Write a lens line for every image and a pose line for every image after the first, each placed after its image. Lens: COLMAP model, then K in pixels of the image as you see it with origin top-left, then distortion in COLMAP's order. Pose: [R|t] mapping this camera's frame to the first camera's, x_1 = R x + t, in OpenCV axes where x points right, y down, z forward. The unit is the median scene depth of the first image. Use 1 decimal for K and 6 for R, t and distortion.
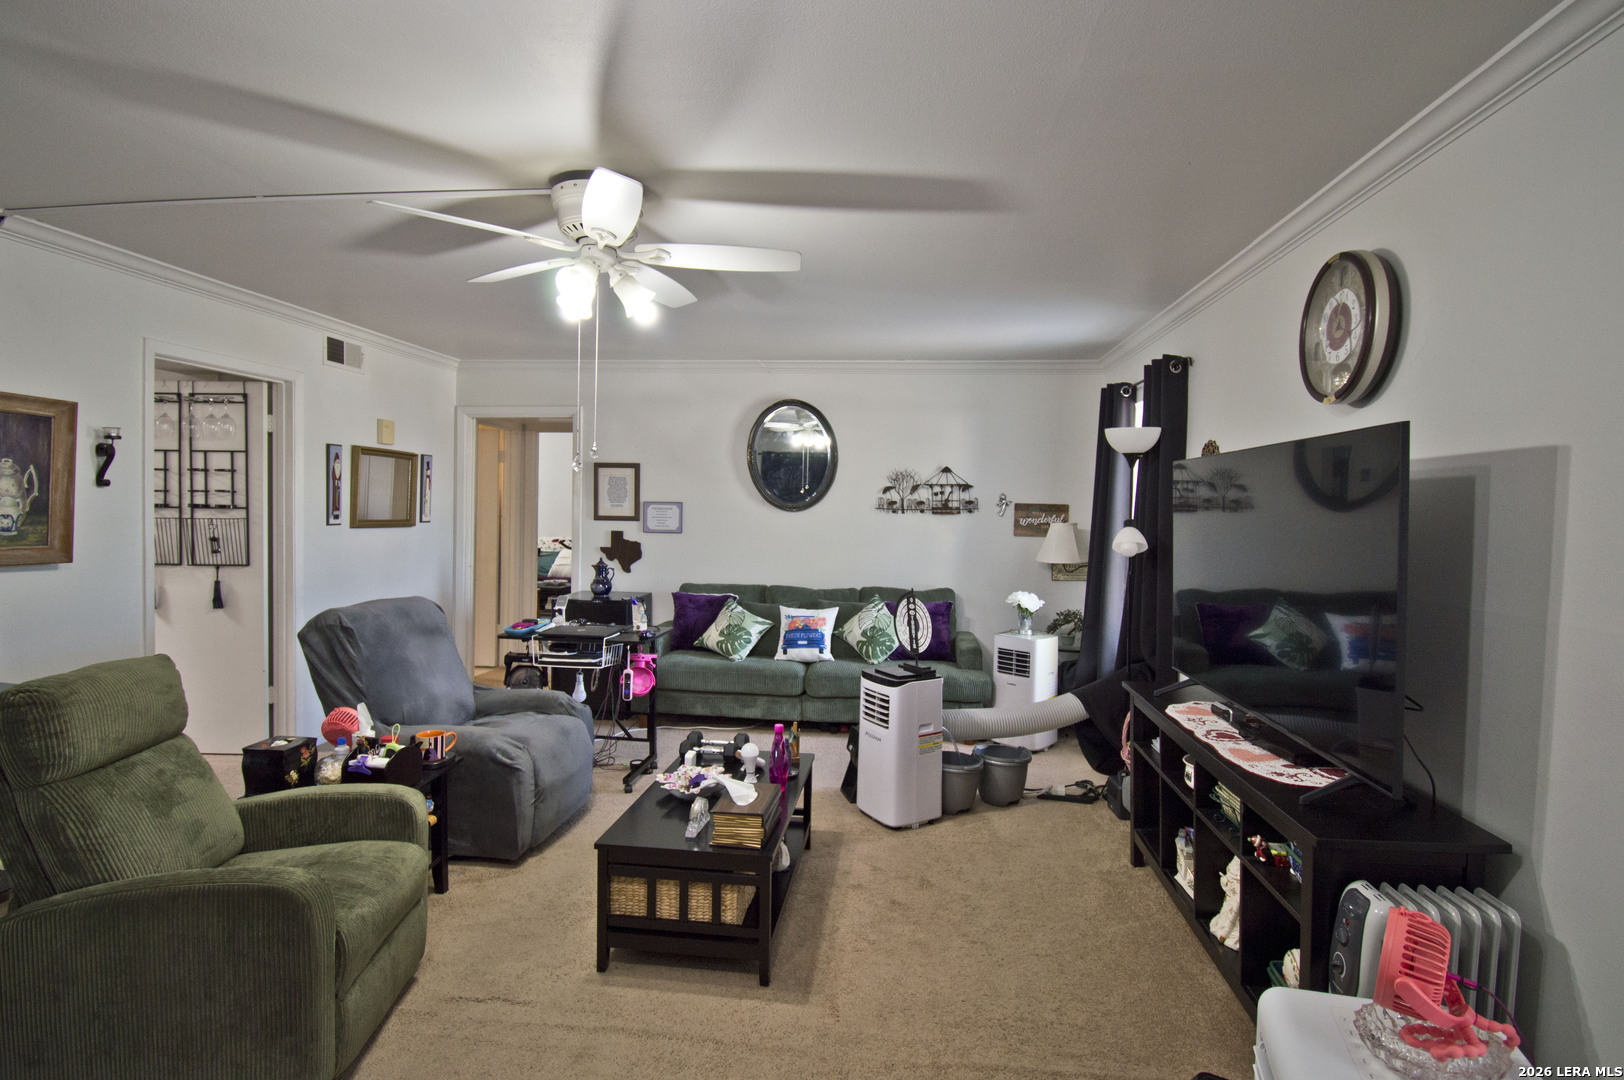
lens RADIAL K [[790.0, 0, 814.9], [0, 790.0, 531.0], [0, 0, 1]] dist [0.025386, -0.028733]
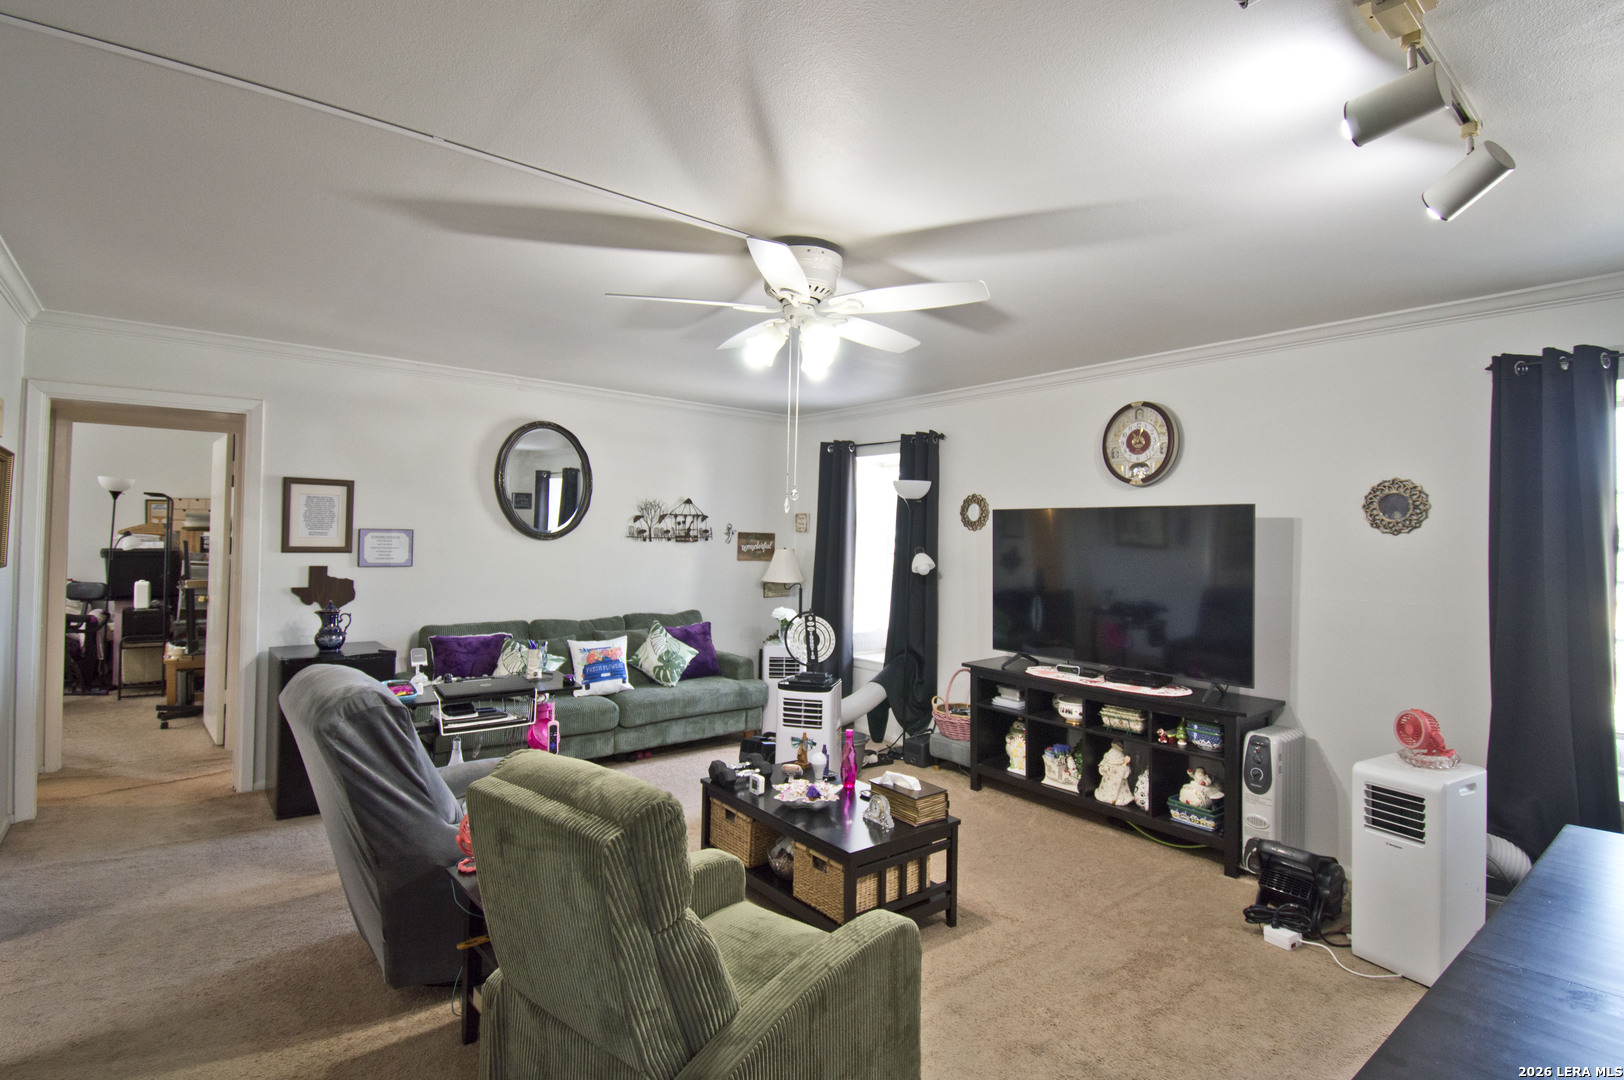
lens RADIAL K [[790.0, 0, 814.9], [0, 790.0, 531.0], [0, 0, 1]] dist [0.025386, -0.028733]
pose [[0.707938, 0.002982, 0.706268, -0.478898], [0.013345, 0.999756, -0.017597, -0.014979], [-0.706148, 0.021883, 0.707726, 0.107999]]
